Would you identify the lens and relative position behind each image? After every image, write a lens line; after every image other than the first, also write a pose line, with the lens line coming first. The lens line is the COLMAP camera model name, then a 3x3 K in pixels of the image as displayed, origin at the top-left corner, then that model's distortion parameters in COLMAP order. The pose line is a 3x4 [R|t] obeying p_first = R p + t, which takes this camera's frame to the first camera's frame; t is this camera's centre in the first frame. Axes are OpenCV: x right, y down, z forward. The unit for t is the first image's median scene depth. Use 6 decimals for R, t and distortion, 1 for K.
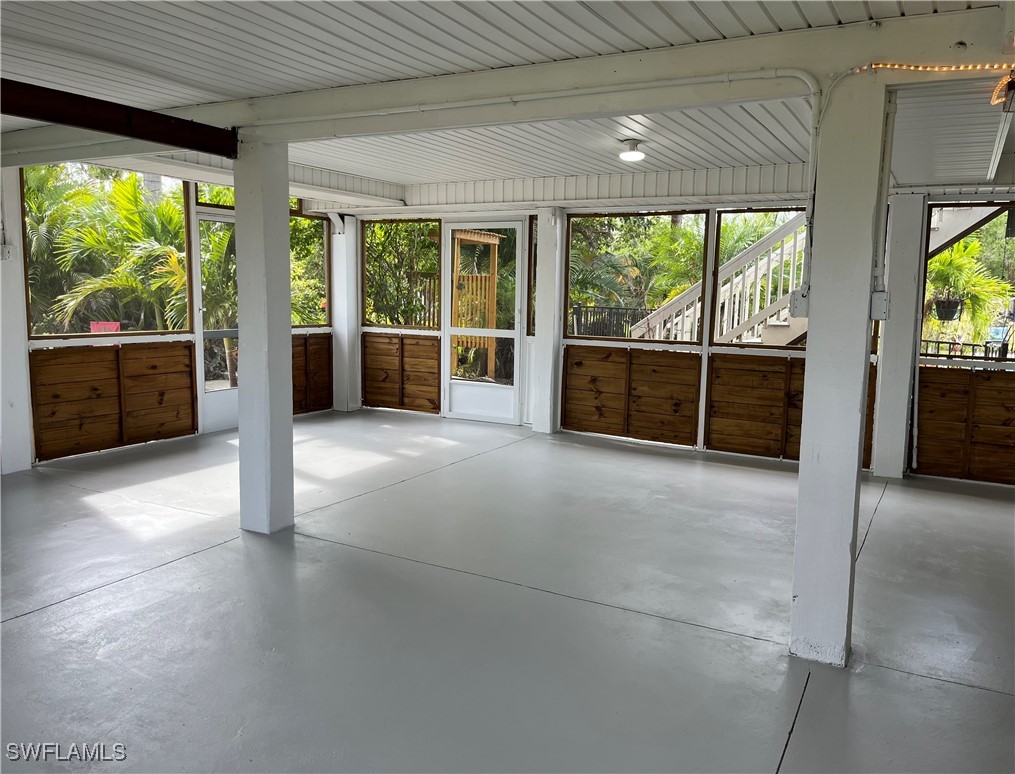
lens RADIAL K [[781.6, 0, 507.5], [0, 781.6, 387.0], [0, 0, 1]] dist [0.085028, -0.126033]
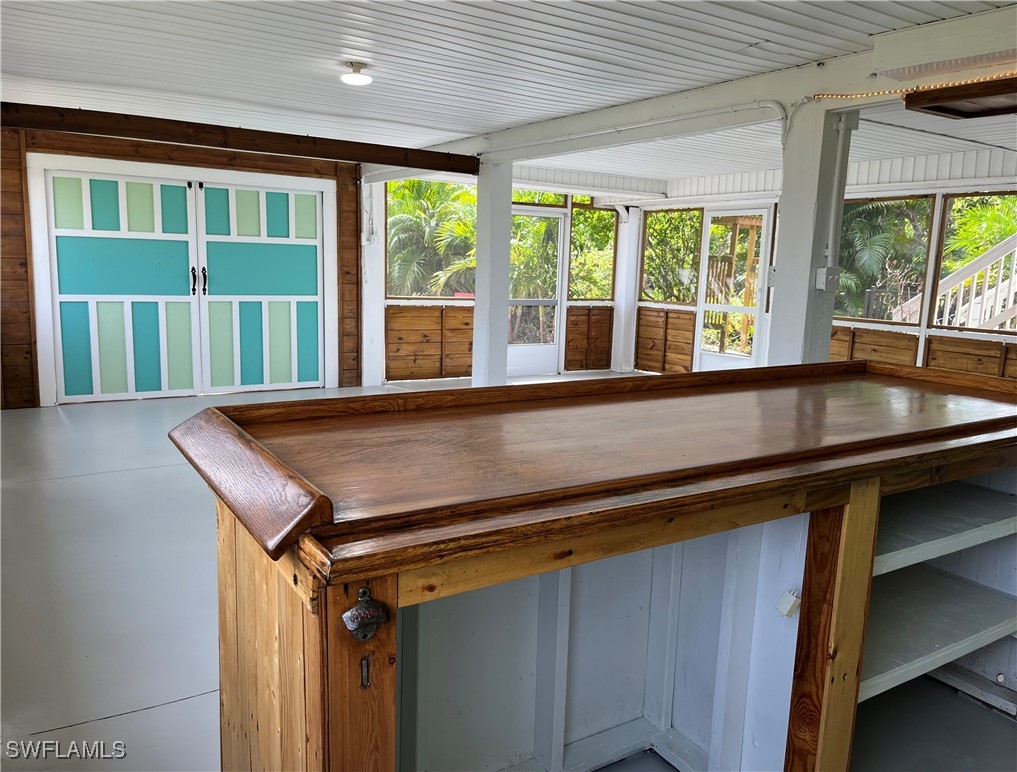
lens RADIAL K [[783.1, 0, 508.5], [0, 783.1, 386.0], [0, 0, 1]] dist [0.085028, -0.126033]
pose [[0.876755, 0.085928, -0.473198, 0.225272], [-0.078245, 0.996286, 0.035941, 0.023418], [0.474529, 0.005514, 0.880223, -0.136238]]
